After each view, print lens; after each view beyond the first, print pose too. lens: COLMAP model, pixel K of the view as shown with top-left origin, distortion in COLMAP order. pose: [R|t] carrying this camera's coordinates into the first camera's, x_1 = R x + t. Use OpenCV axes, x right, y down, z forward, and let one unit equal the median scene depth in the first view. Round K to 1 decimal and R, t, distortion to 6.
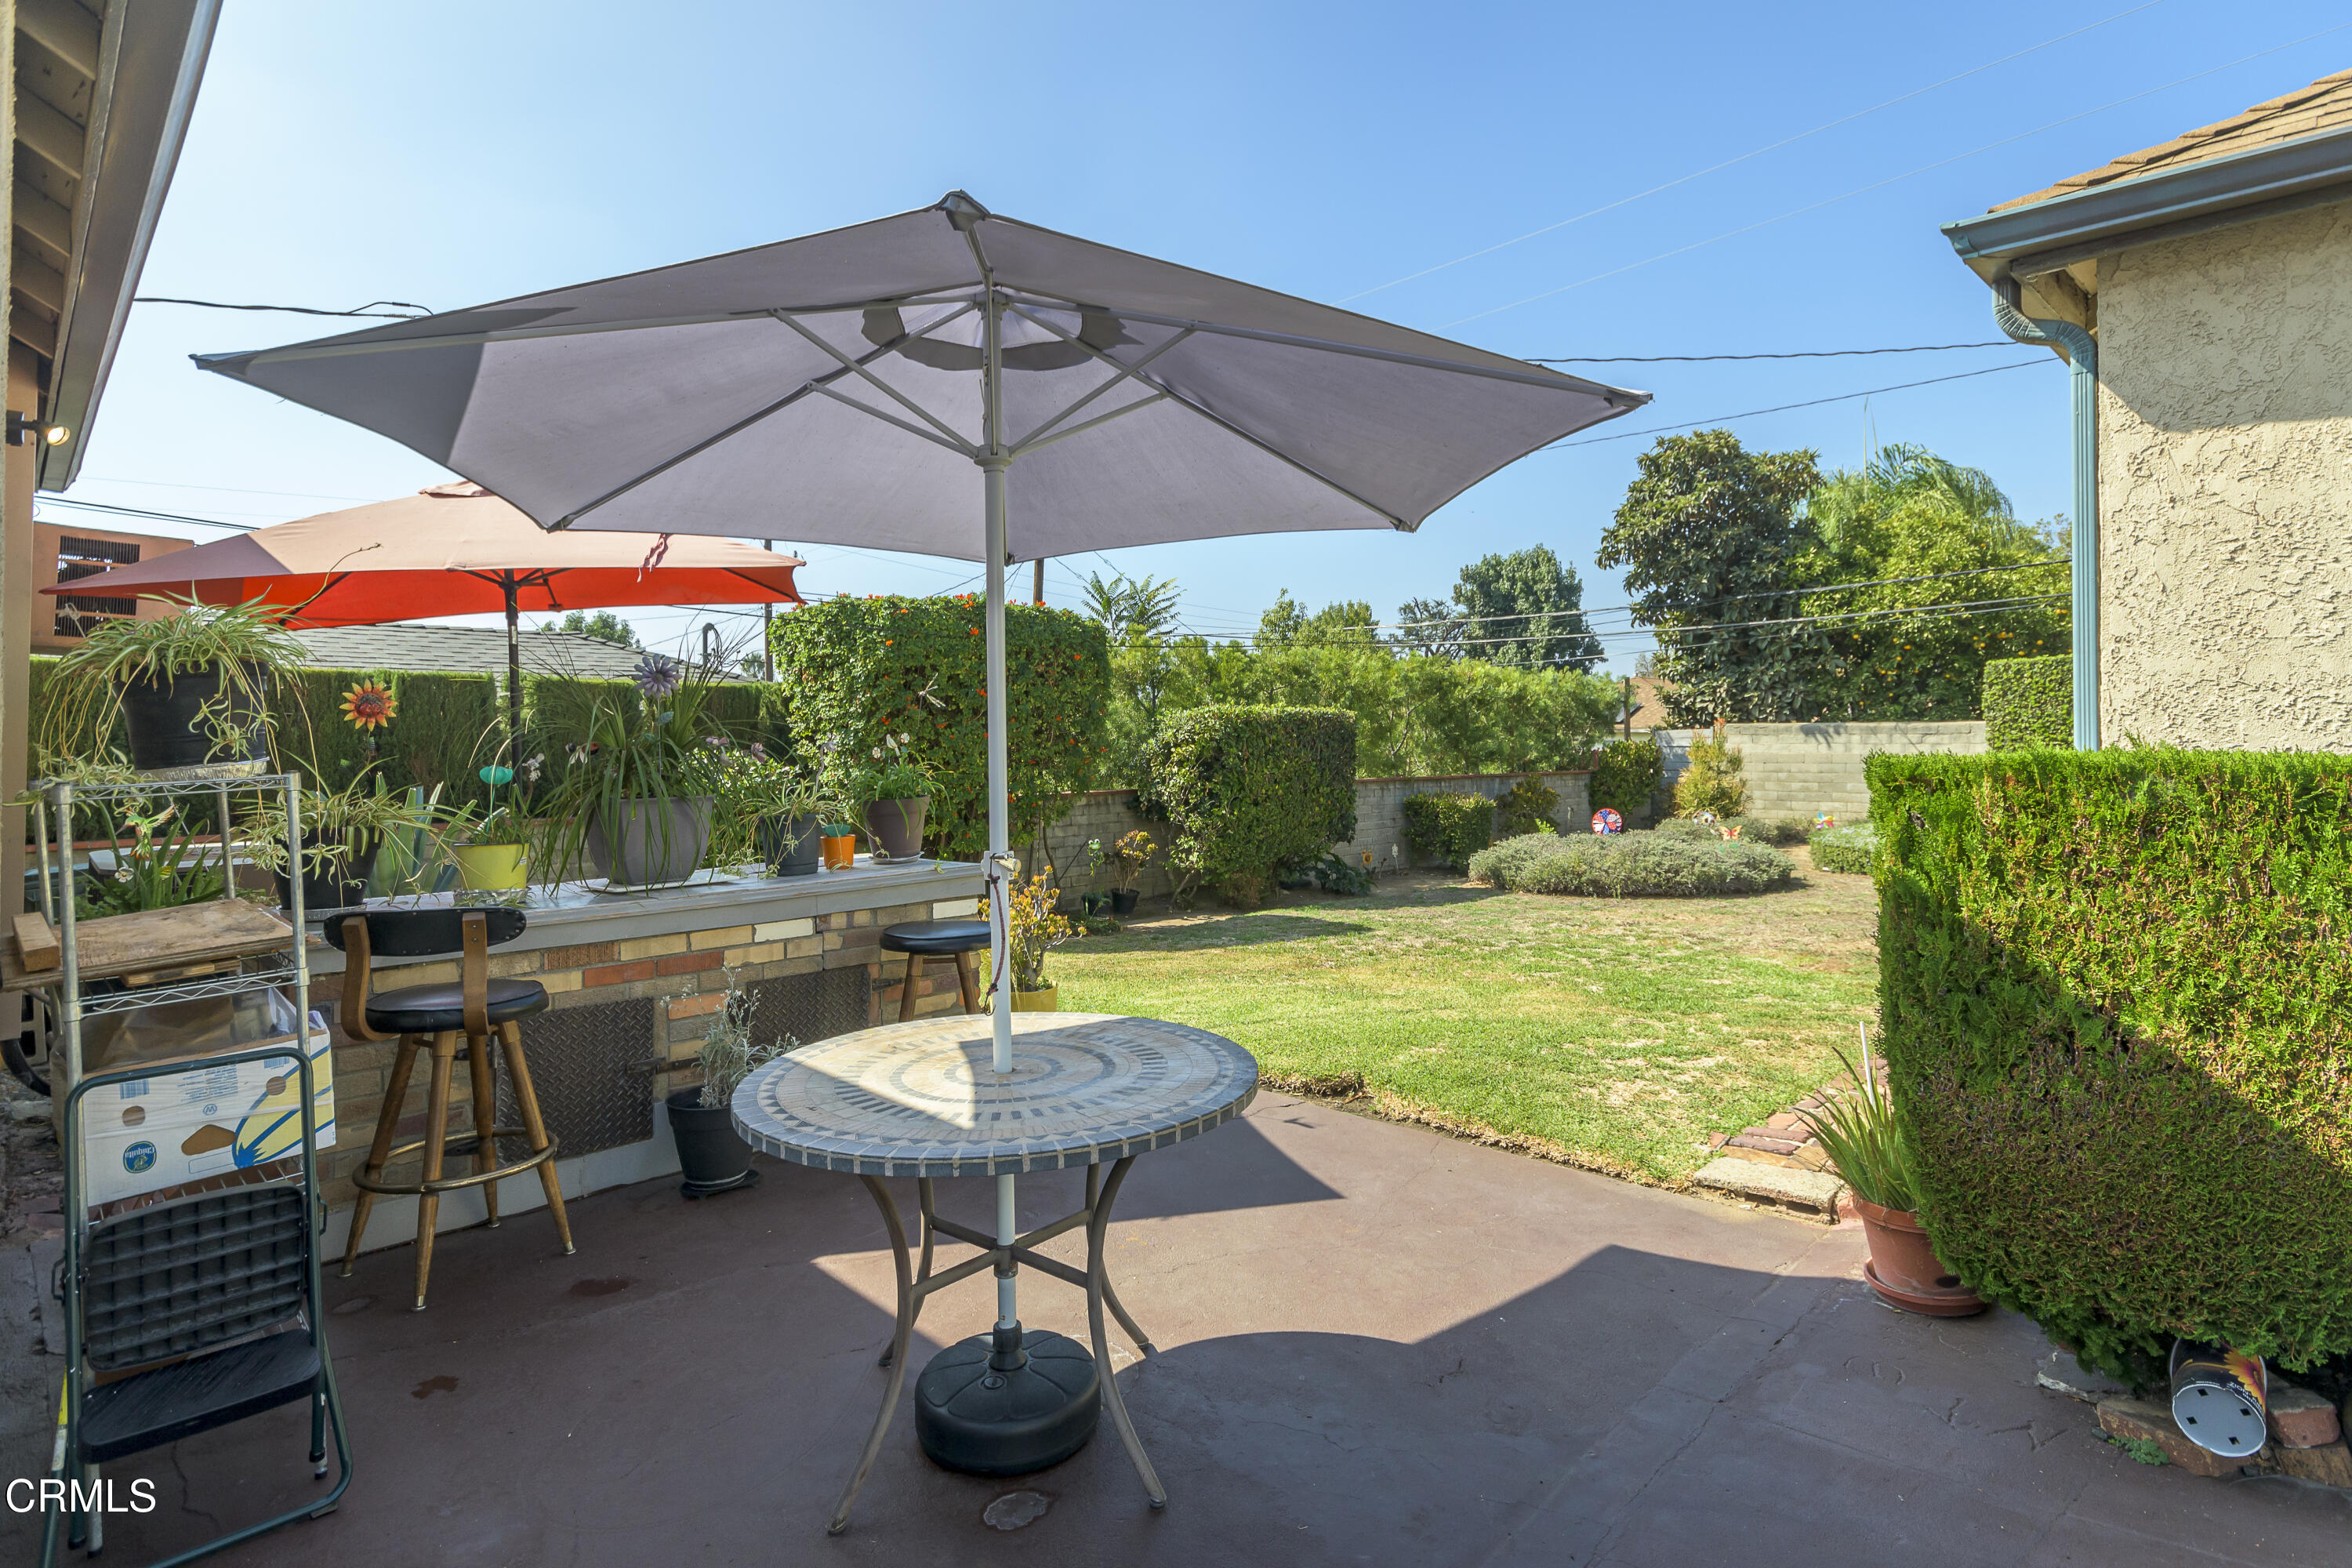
lens RADIAL K [[1155.8, 0, 1208.7], [0, 1155.8, 727.4], [0, 0, 1]] dist [-0.000420, 0.000137]
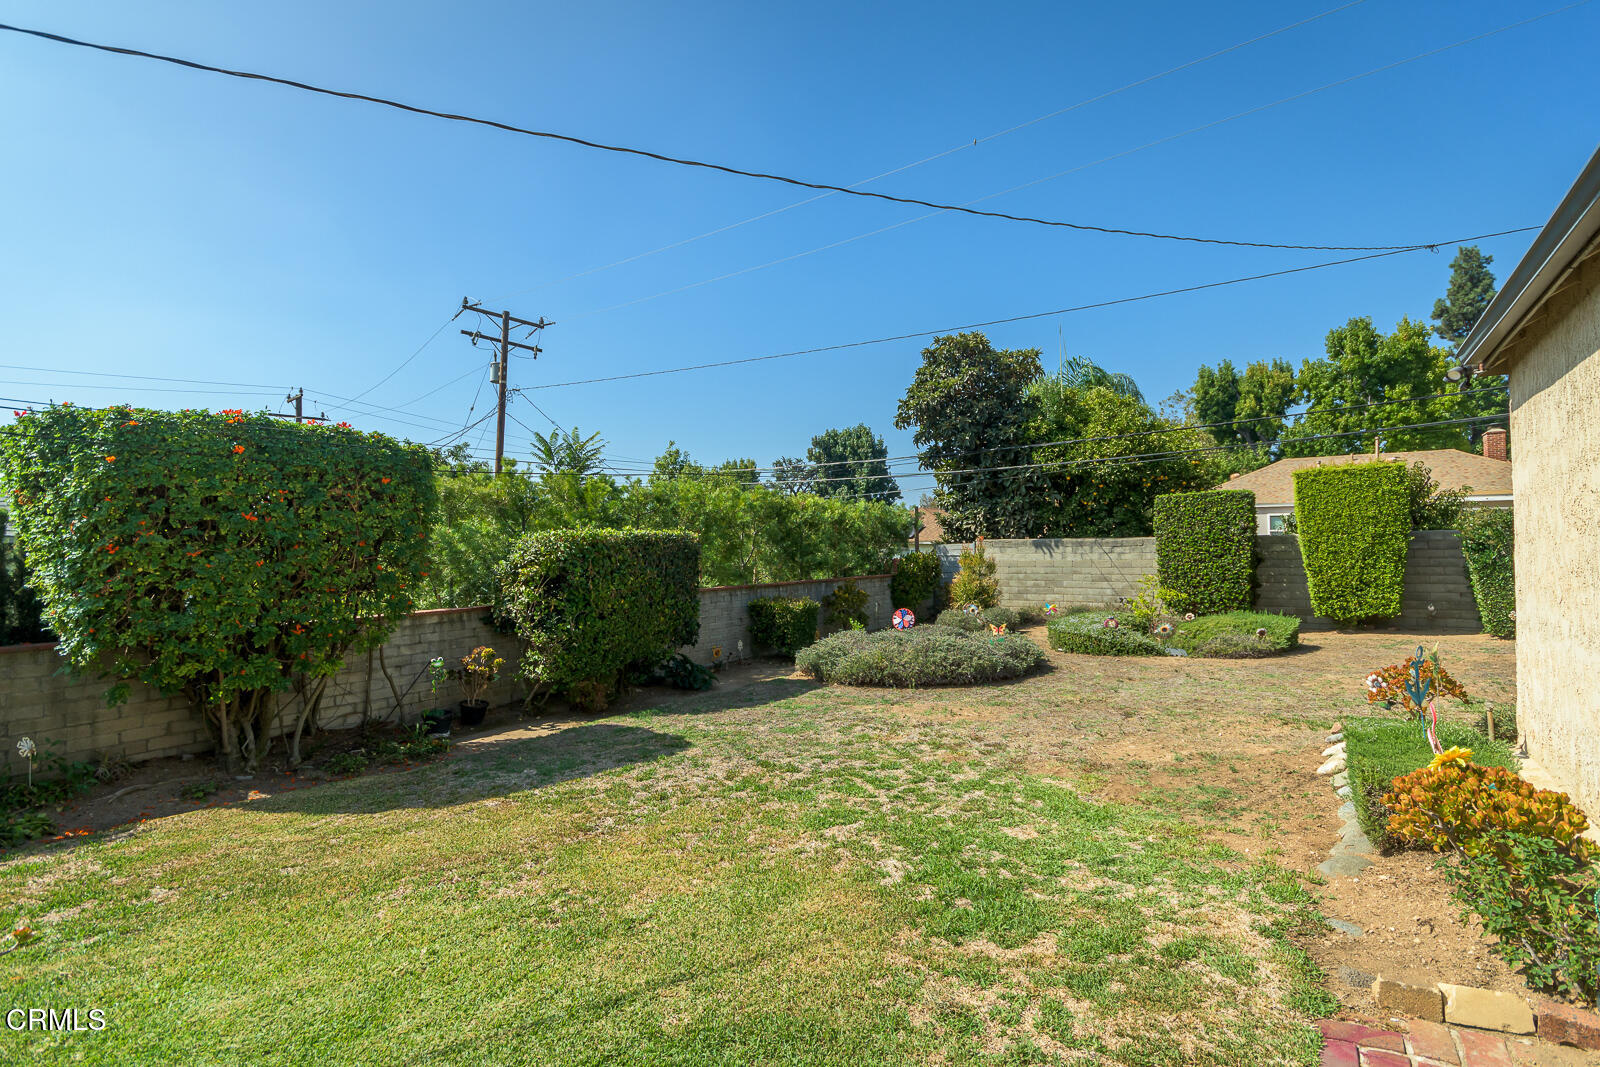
lens RADIAL K [[738.1, 0, 815.7], [0, 738.1, 520.9], [0, 0, 1]] dist [0.003776, -0.001055]
pose [[0.977193, -0.001612, 0.212349, 0.064447], [0.007316, 0.999633, -0.026083, -0.004624], [-0.212229, 0.027042, 0.976846, 0.185638]]
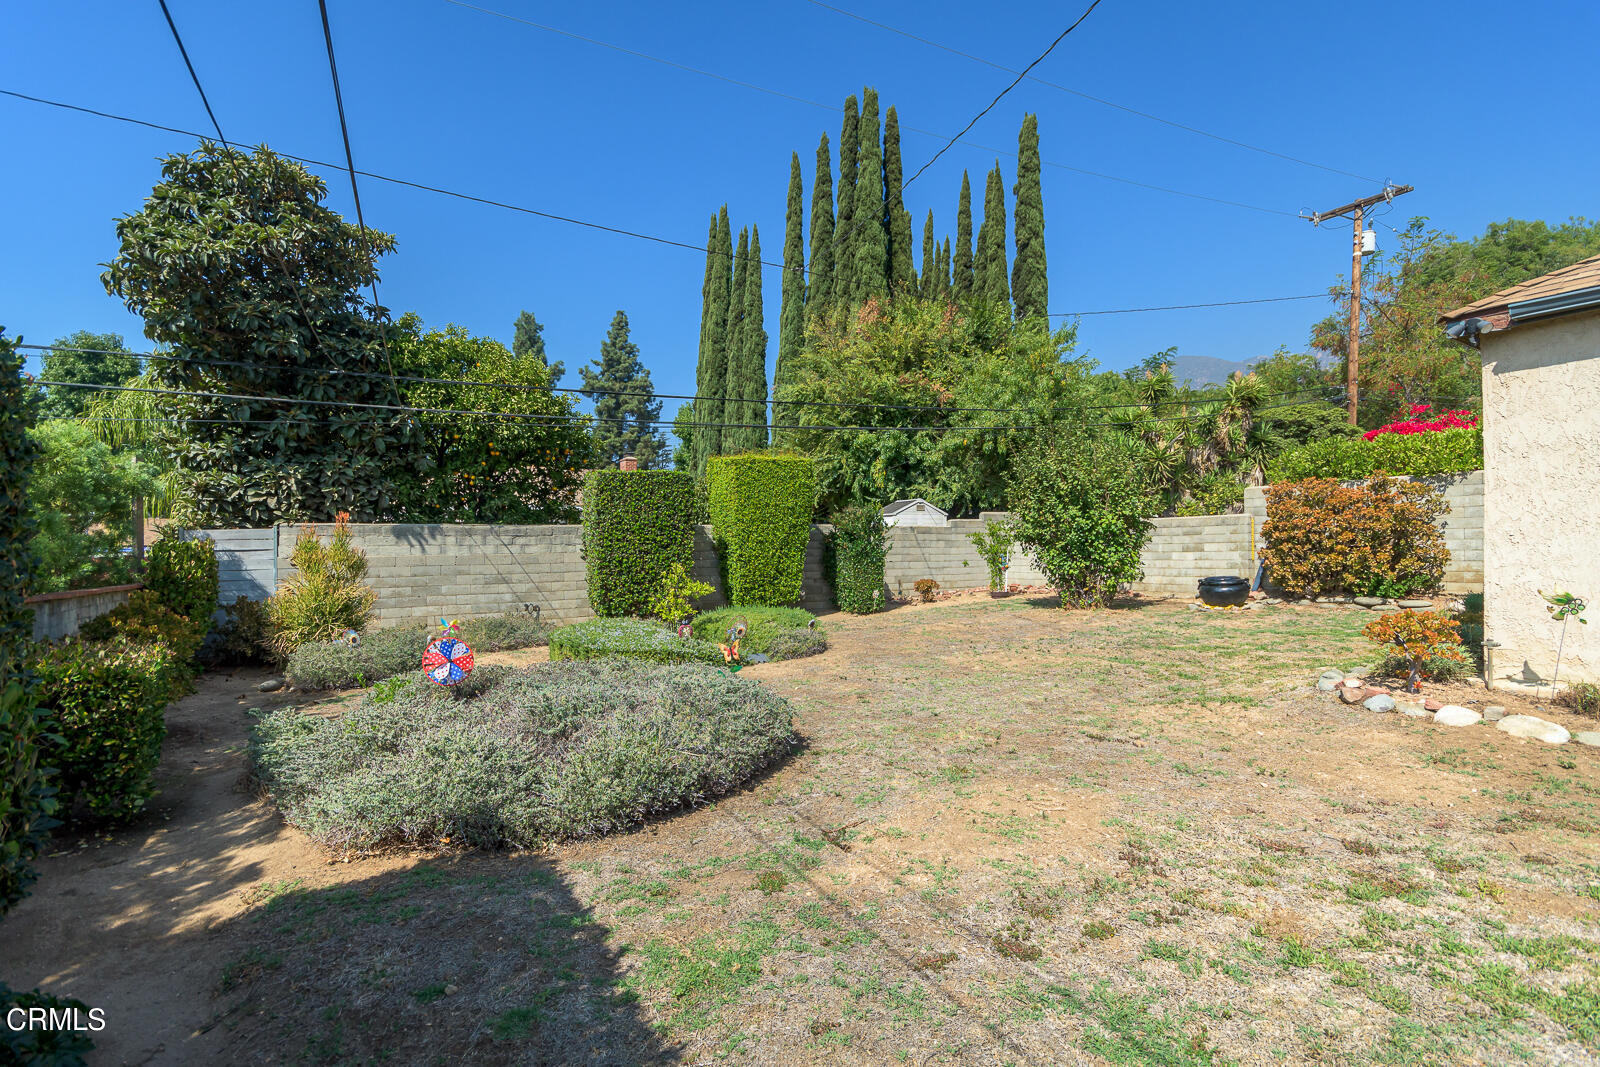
lens RADIAL K [[738.1, 0, 797.3], [0, 738.1, 547.3], [0, 0, 1]] dist [0.003776, -0.001055]
pose [[0.223870, 0.003328, 0.974613, 0.012317], [0.004650, 0.999979, -0.004483, 0.021206], [-0.974608, 0.005535, 0.223850, 0.608786]]
